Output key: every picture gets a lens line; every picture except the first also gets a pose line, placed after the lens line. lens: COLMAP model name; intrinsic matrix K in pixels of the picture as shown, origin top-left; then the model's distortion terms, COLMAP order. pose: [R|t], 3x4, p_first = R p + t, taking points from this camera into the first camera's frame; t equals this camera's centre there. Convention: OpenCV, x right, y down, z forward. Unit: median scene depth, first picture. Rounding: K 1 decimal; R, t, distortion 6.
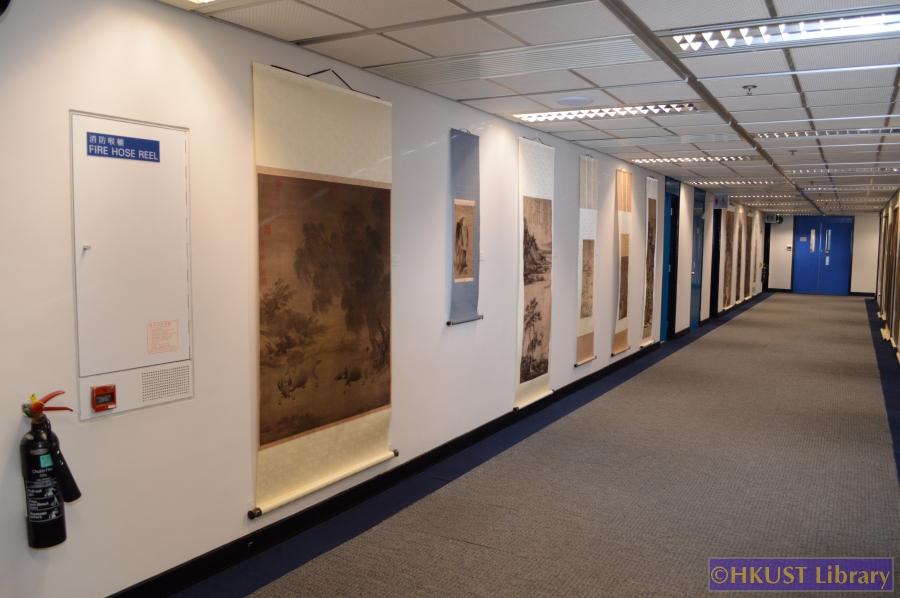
lens RADIAL K [[755.1, 0, 450.0], [0, 755.1, 299.0], [0, 0, 1]] dist [-0.010366, -0.000105]
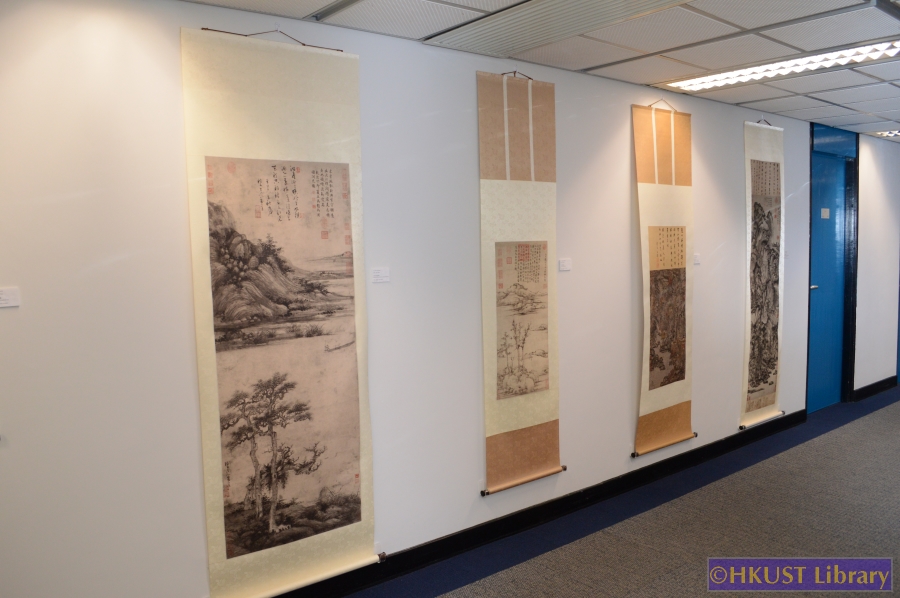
lens RADIAL K [[640.7, 0, 450.0], [0, 640.7, 299.0], [0, 0, 1]] dist [-0.052968, -0.000927]
pose [[0.898496, 0.000283, -0.438981, 0.358542], [0.002525, 0.999980, 0.005812, -0.047406], [0.438974, -0.006331, 0.898478, 0.652746]]
